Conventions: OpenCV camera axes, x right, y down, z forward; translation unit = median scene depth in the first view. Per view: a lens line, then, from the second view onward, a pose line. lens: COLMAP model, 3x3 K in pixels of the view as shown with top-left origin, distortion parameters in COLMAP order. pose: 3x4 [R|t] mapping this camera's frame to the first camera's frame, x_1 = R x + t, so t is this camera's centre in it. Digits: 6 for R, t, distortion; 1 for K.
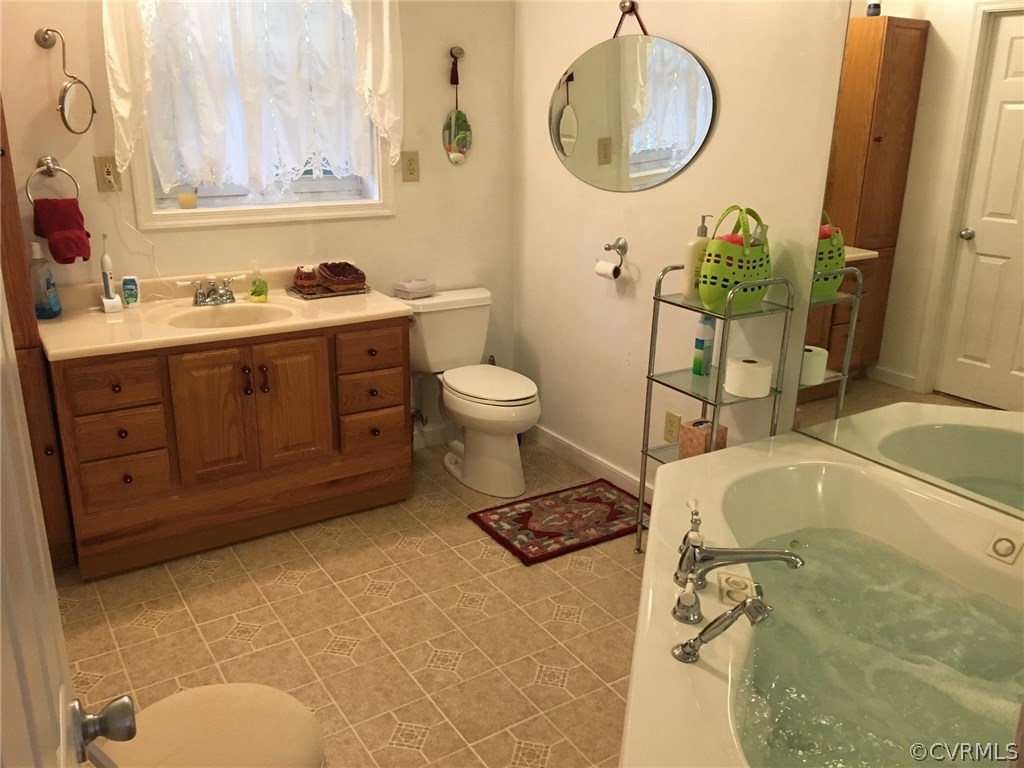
lens RADIAL K [[855.2, 0, 511.8], [0, 855.2, 382.8], [0, 0, 1]] dist [0.093249, -0.137954]
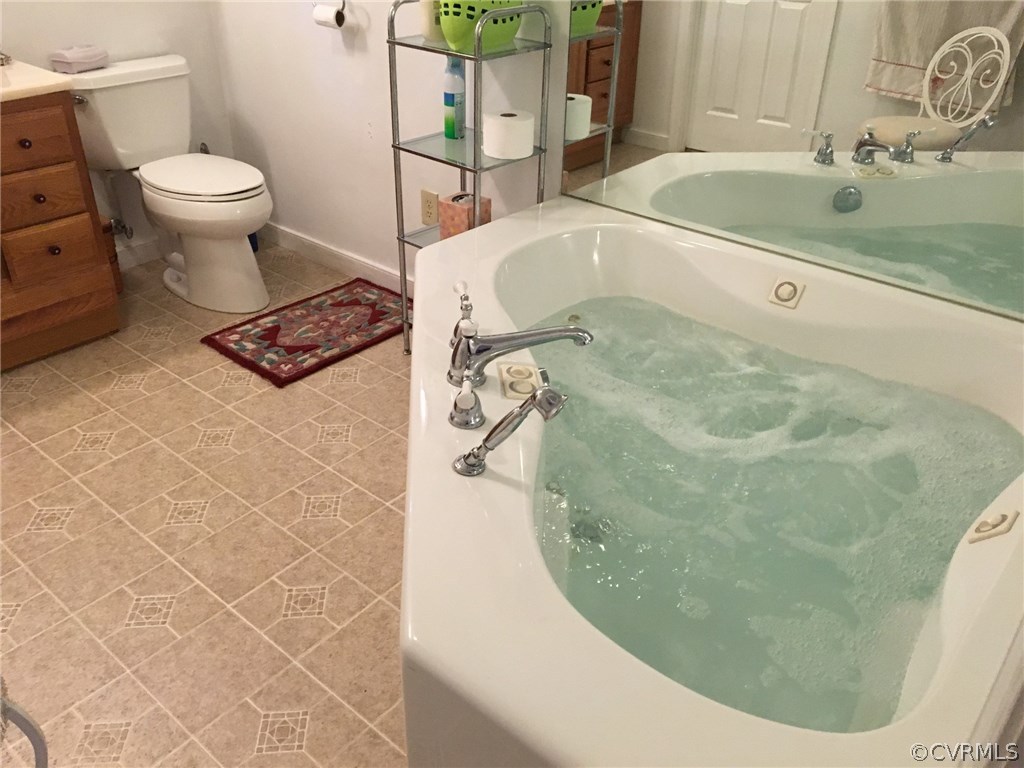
lens RADIAL K [[855.2, 0, 504.9], [0, 855.2, 377.9], [0, 0, 1]] dist [0.093249, -0.137954]
pose [[0.959590, -0.147694, 0.239530, 0.030634], [0.091691, 0.968846, 0.230064, 0.029429], [-0.266047, -0.198804, 0.943237, 0.144680]]
